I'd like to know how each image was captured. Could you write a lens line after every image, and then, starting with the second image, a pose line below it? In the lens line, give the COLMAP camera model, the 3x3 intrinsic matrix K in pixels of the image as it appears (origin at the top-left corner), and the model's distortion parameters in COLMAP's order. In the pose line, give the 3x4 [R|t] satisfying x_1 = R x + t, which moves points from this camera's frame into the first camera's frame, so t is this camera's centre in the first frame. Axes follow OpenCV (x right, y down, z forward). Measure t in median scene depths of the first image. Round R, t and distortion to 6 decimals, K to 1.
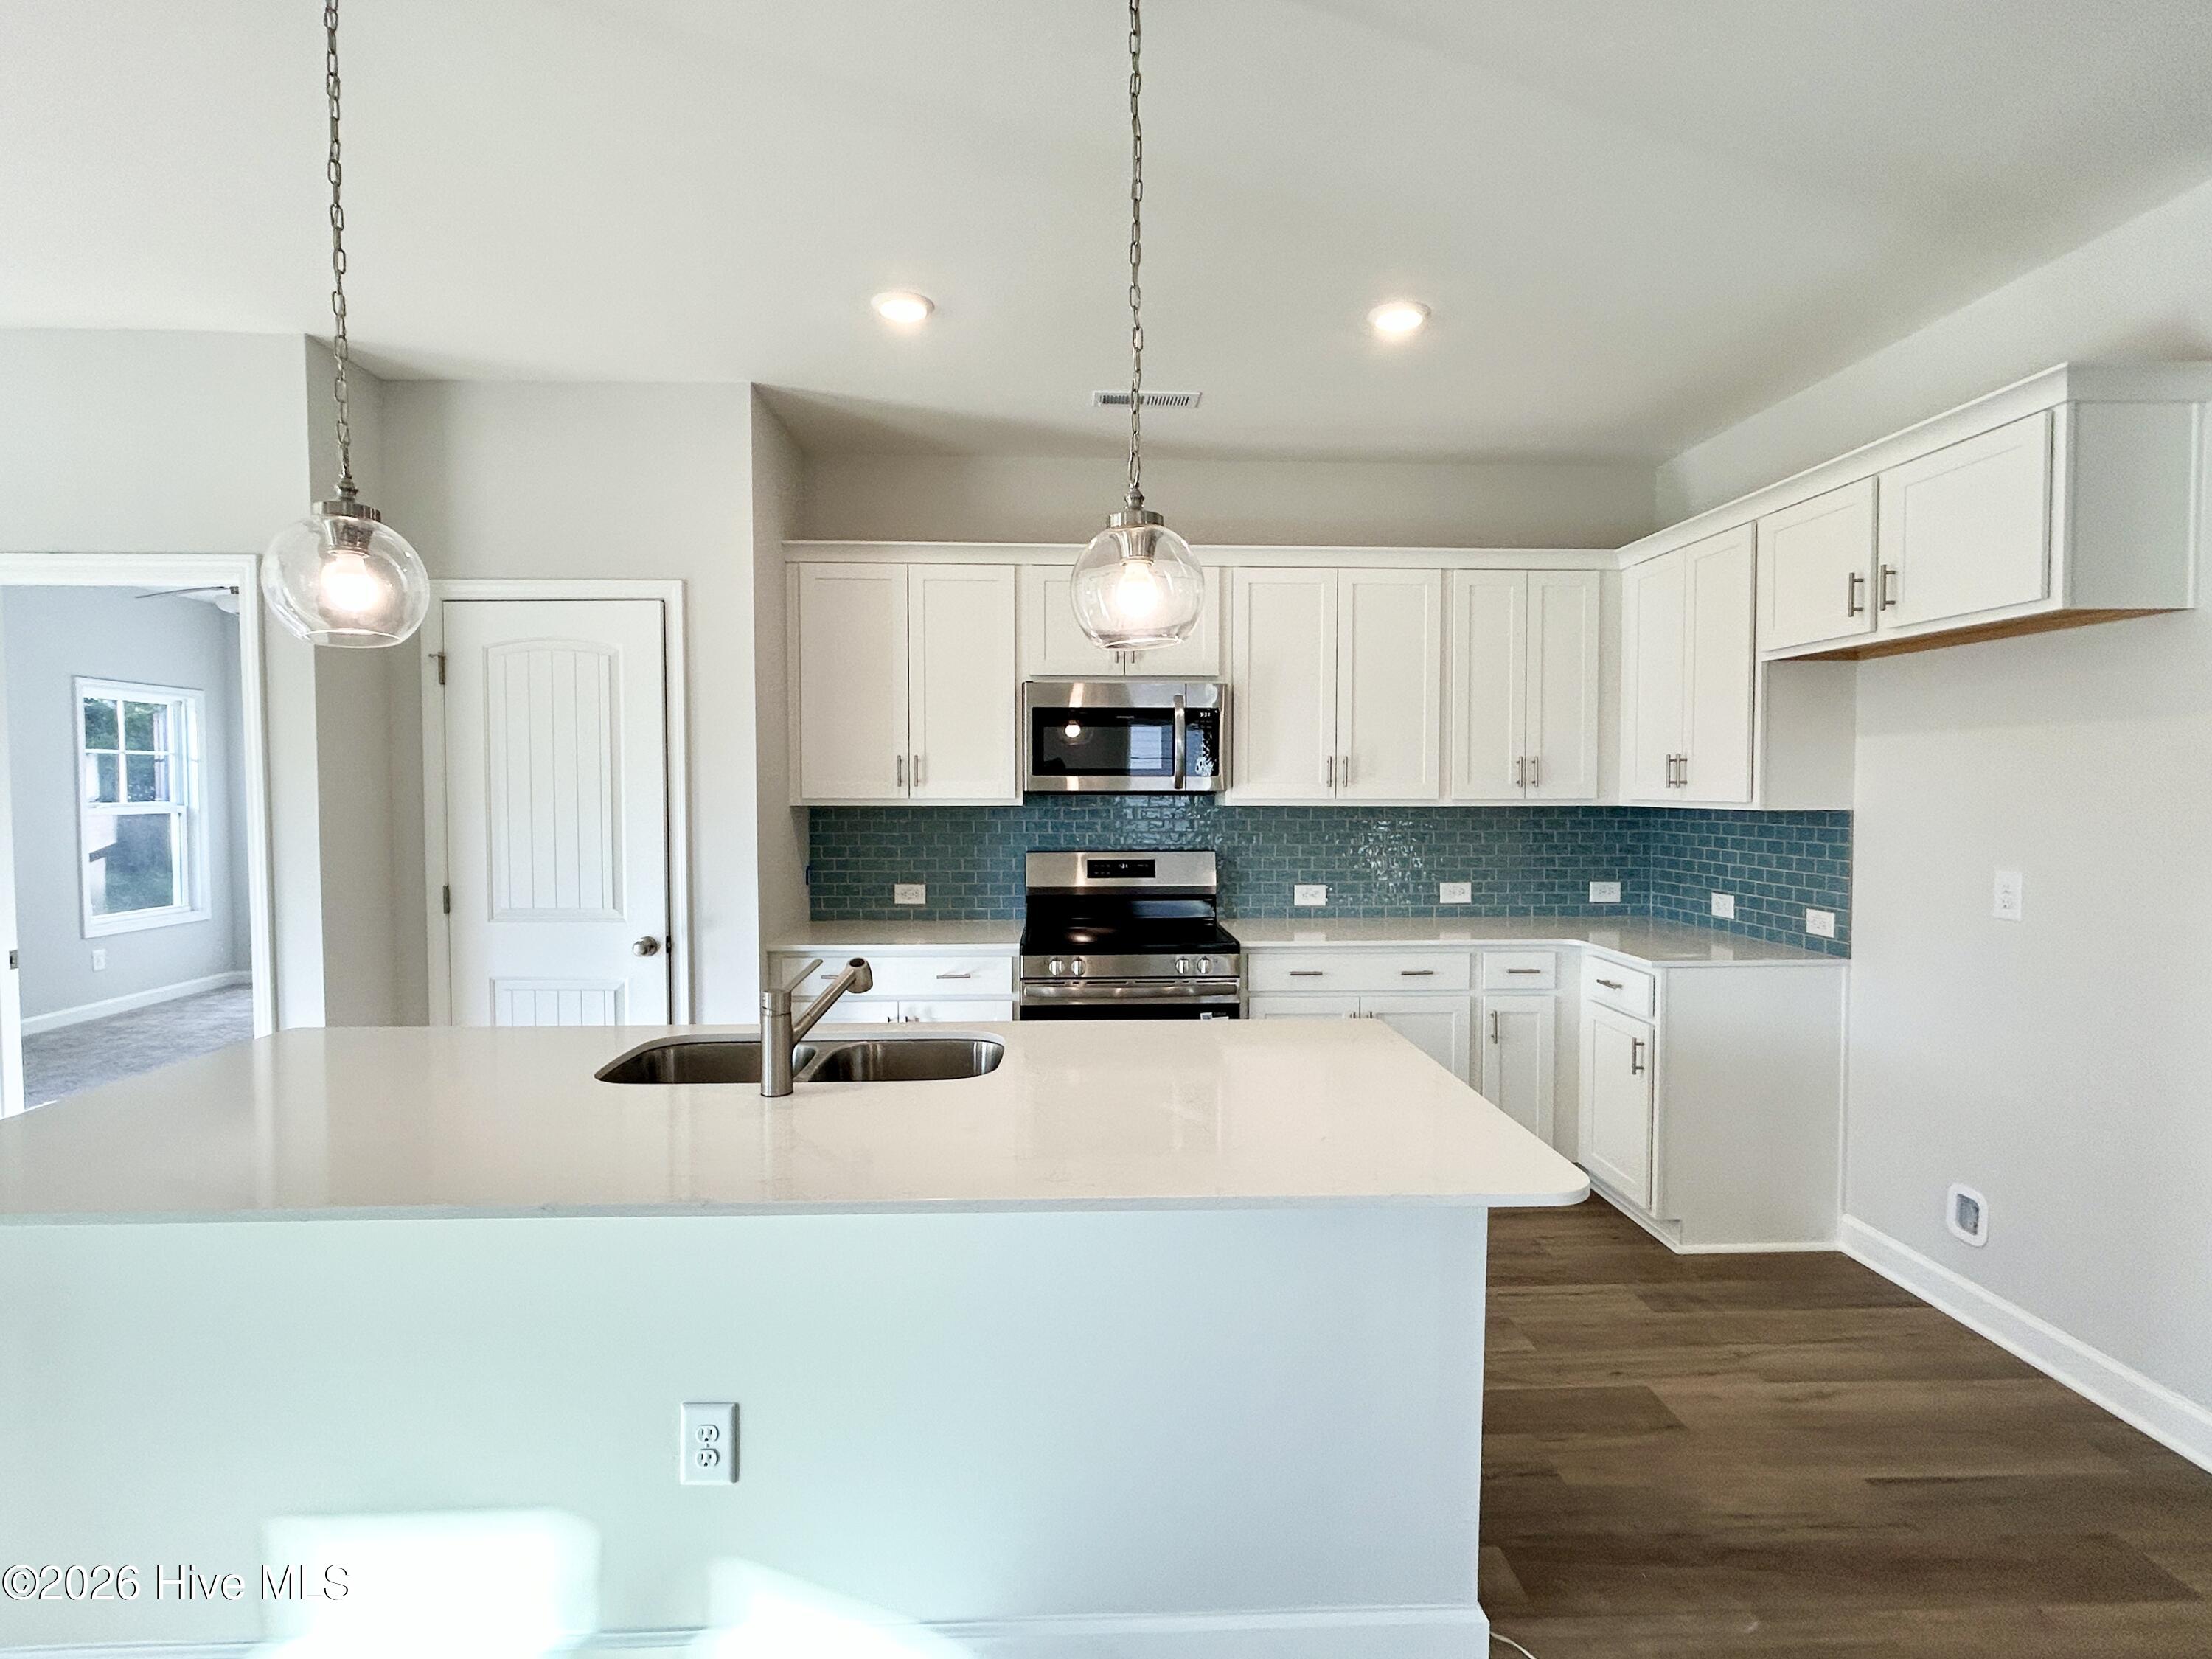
lens RADIAL K [[1081.9, 0, 1101.9], [0, 1081.9, 828.3], [0, 0, 1]] dist [0.000710, 0.001613]
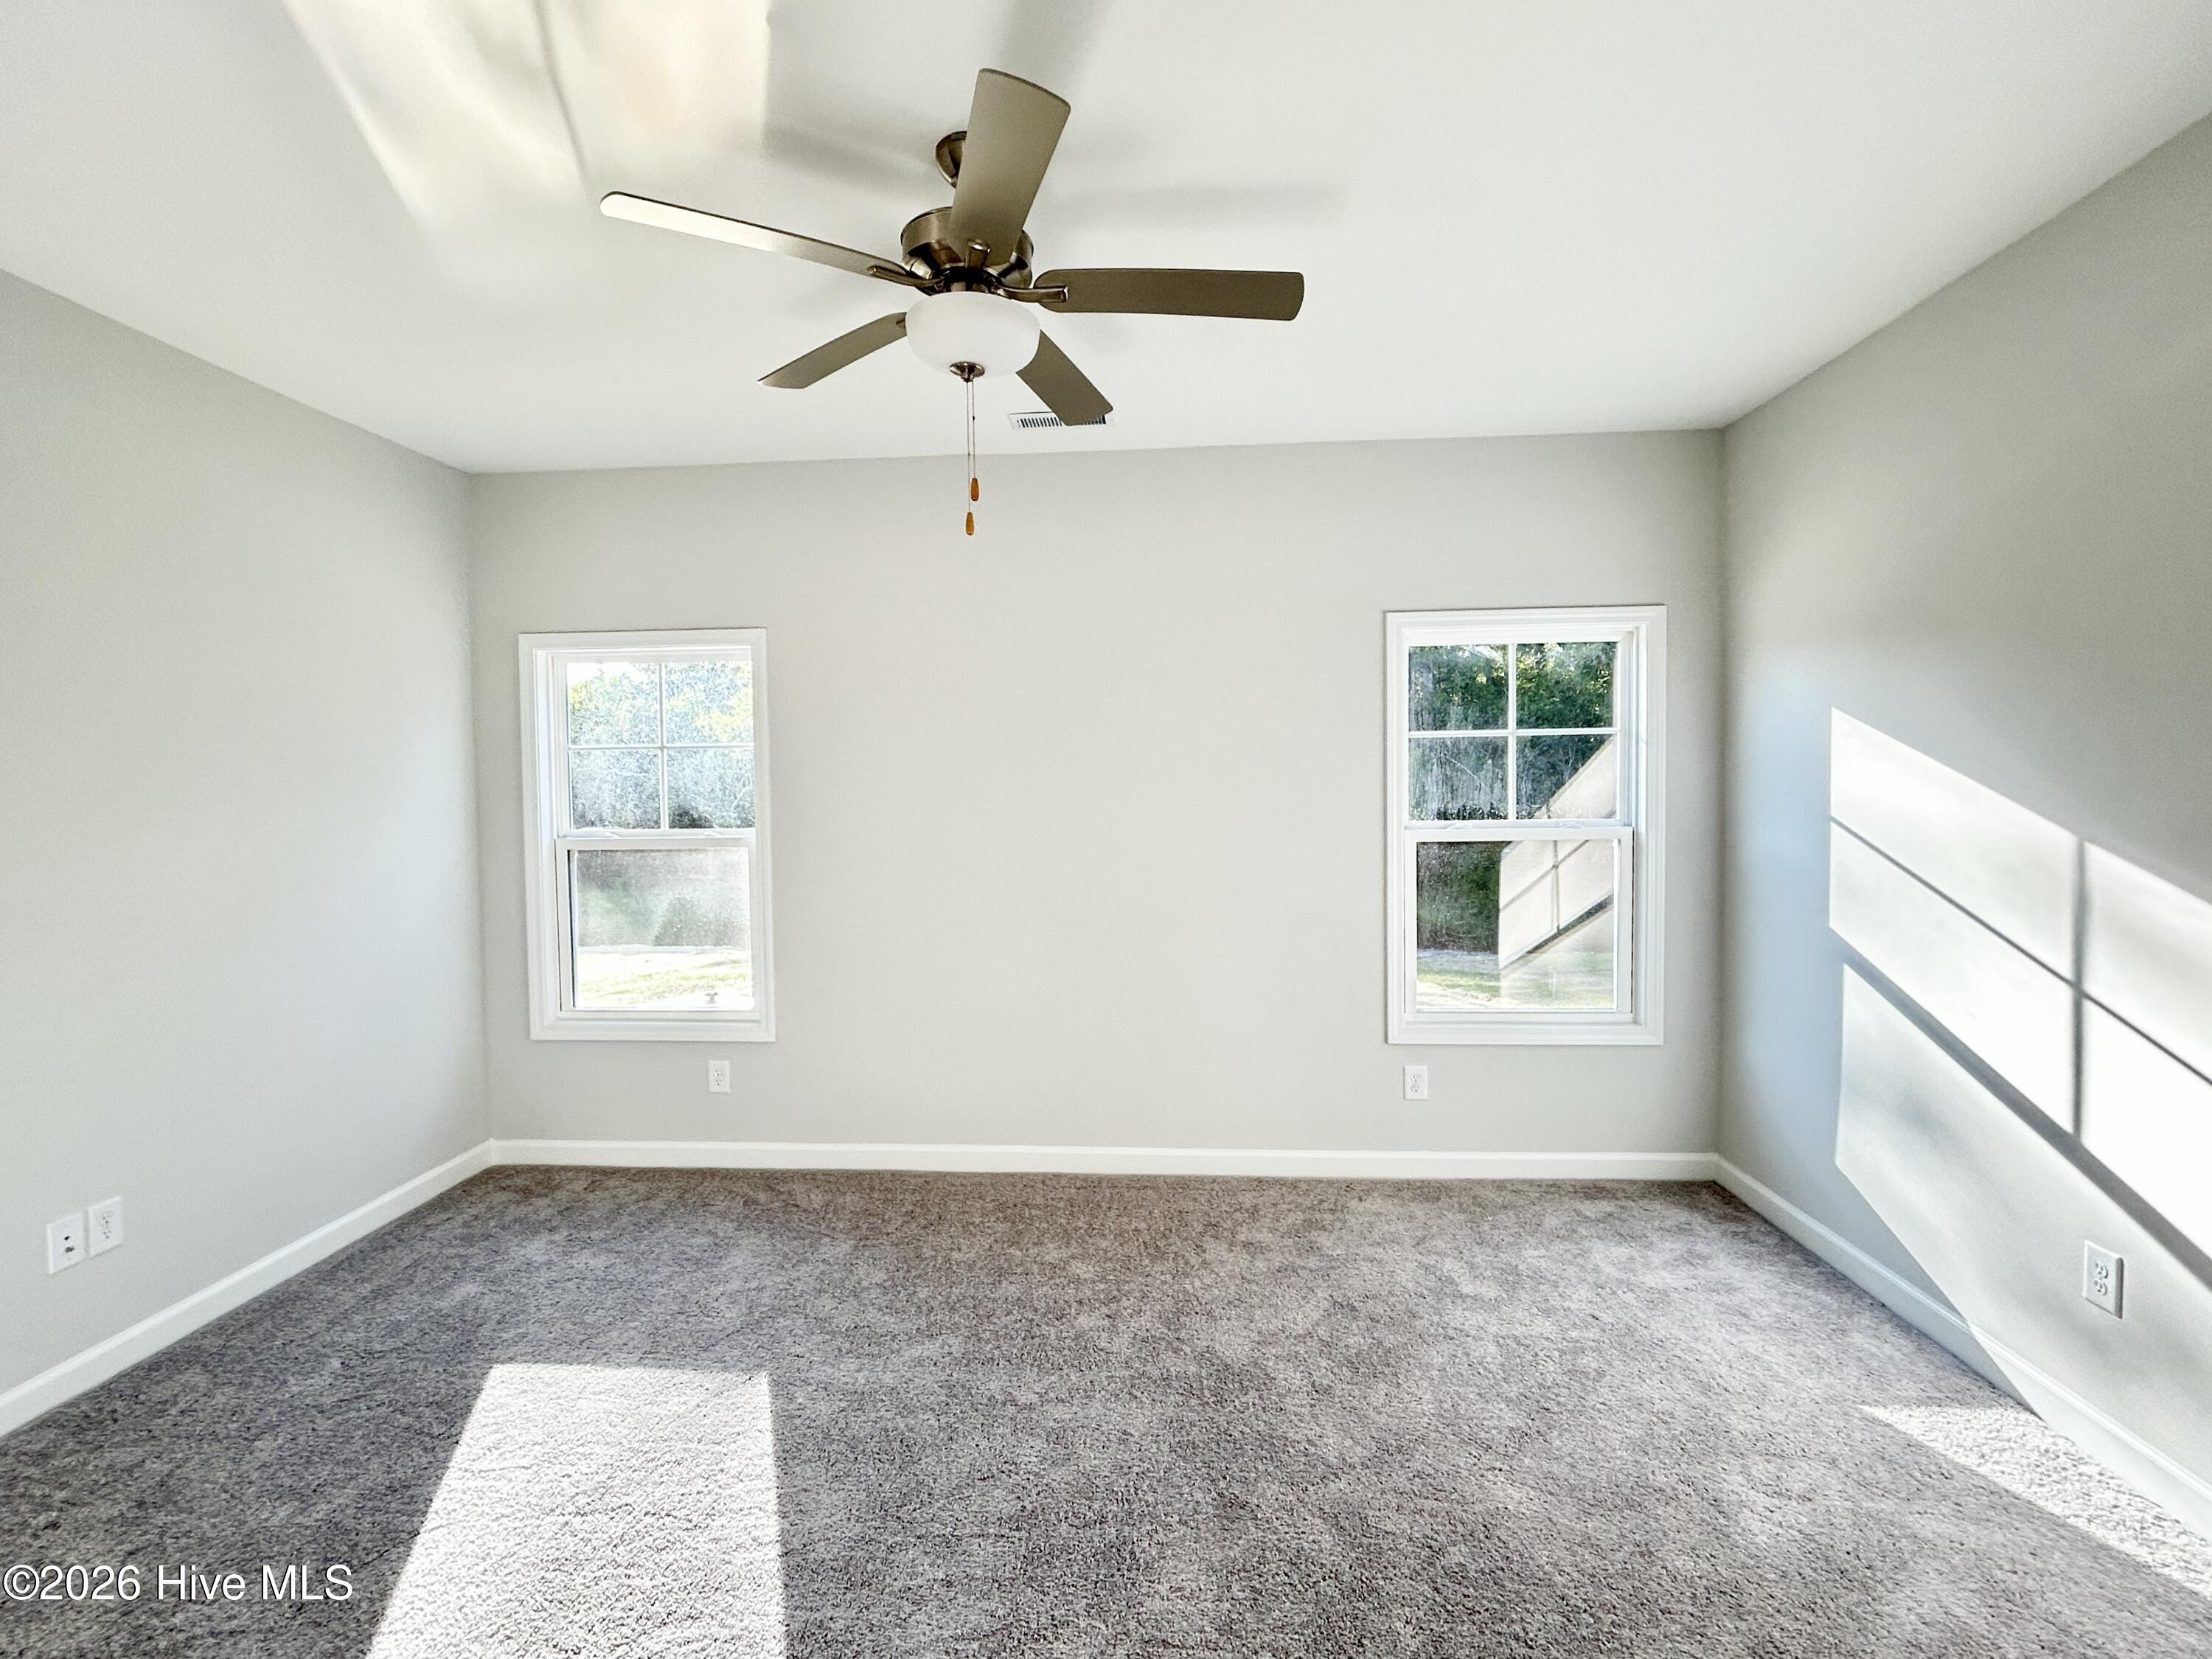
lens RADIAL K [[1020.4, 0, 1110.5], [0, 1020.4, 828.8], [0, 0, 1]] dist [-0.000038, 0.001677]
pose [[-0.090573, 0.036975, -0.995203, -0.629693], [-0.029660, 0.998767, 0.039807, -0.064585], [0.995448, 0.033123, -0.089365, 1.563137]]
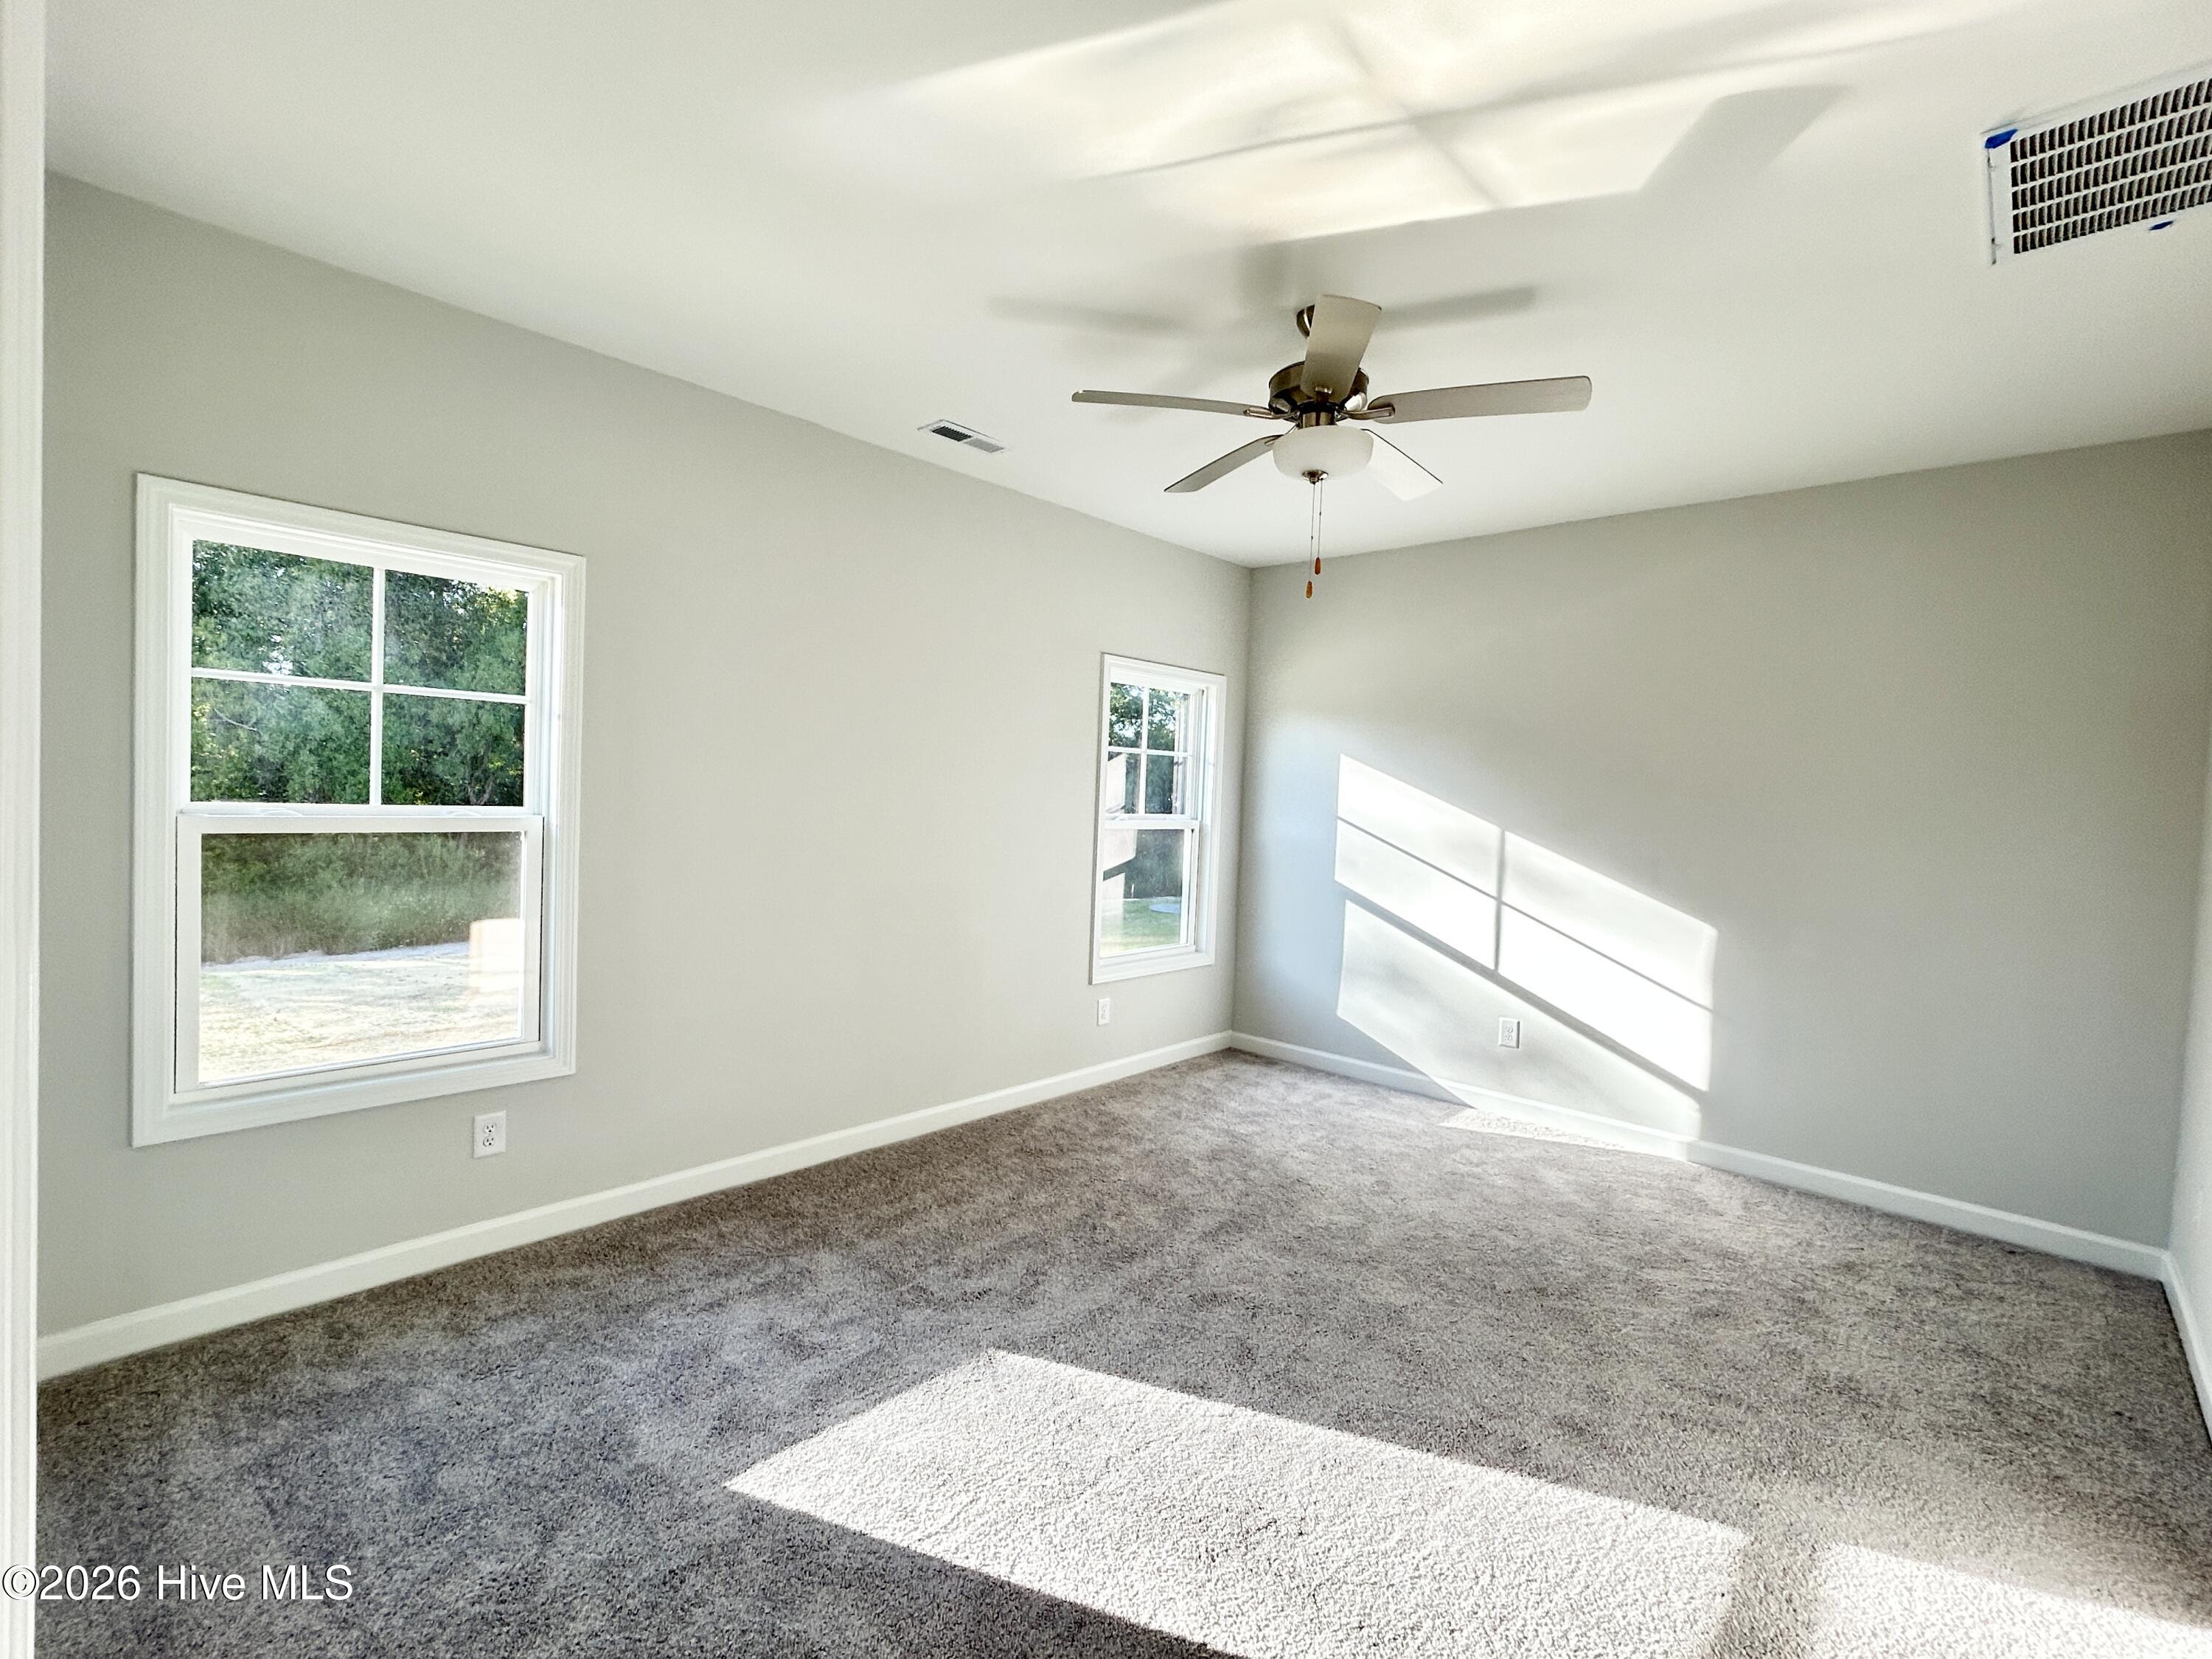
lens RADIAL K [[963.8, 0, 1106.5], [0, 963.8, 828.8], [0, 0, 1]] dist [0.004458, 0.000331]
pose [[0.703125, 0.051081, -0.709229, -0.767140], [-0.064855, 0.997866, 0.007573, -0.031231], [0.708103, 0.040672, 0.704937, 0.888054]]
